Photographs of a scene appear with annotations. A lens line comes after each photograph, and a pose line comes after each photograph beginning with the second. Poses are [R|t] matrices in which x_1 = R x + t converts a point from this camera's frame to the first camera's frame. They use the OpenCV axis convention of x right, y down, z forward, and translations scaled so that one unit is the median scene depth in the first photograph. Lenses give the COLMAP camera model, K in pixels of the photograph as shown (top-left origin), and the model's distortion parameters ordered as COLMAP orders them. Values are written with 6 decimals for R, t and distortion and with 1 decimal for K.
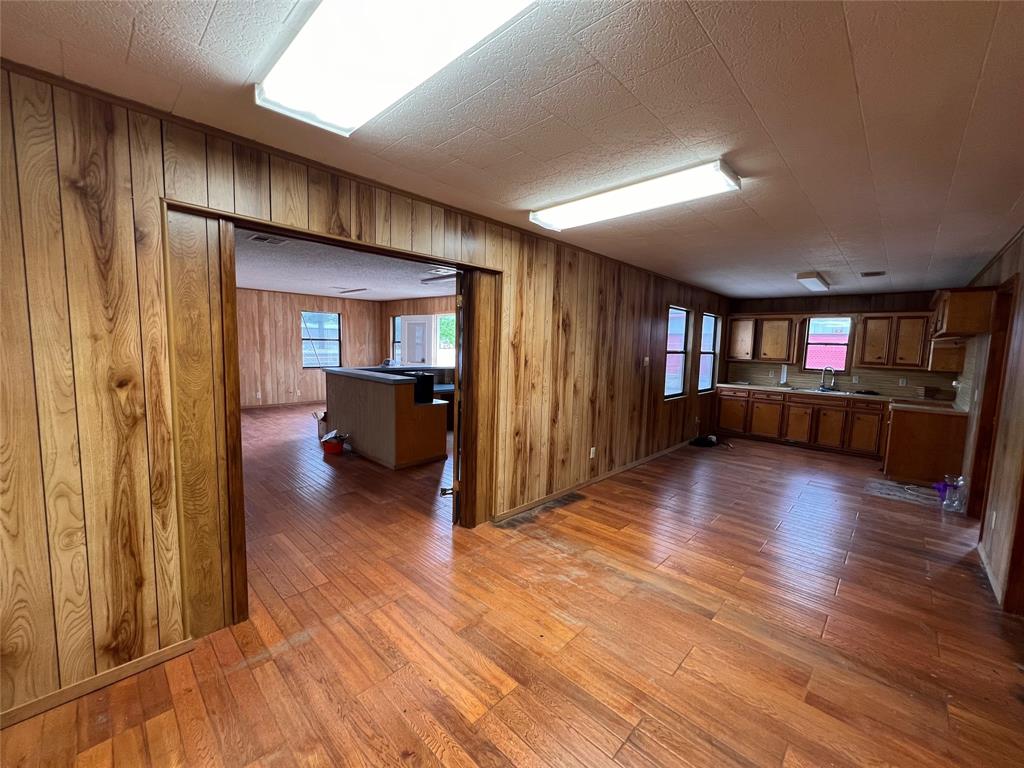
lens RADIAL K [[410.5, 0, 516.2], [0, 410.5, 380.7], [0, 0, 1]] dist [-0.003037, -0.000281]
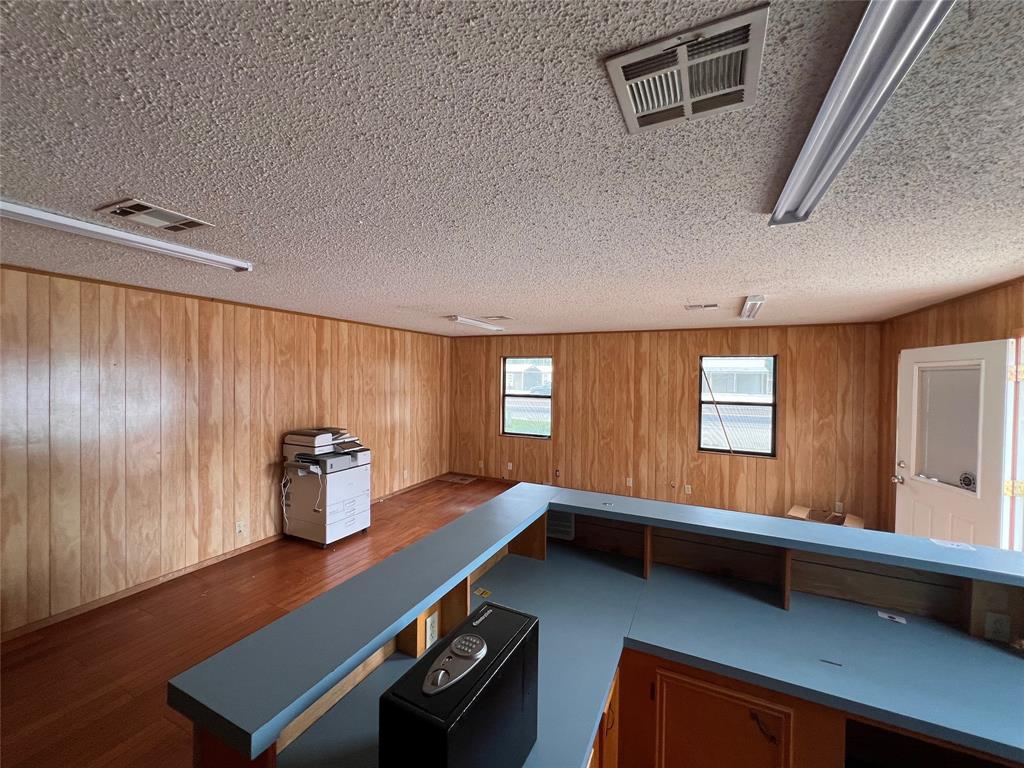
lens RADIAL K [[410.5, 0, 516.1], [0, 410.5, 382.1], [0, 0, 1]] dist [-0.003037, -0.000281]
pose [[0.318949, -0.011648, -0.947700, -0.032933], [-0.092351, 0.994784, -0.043308, -0.085049], [0.943262, 0.101334, 0.316209, 0.586473]]
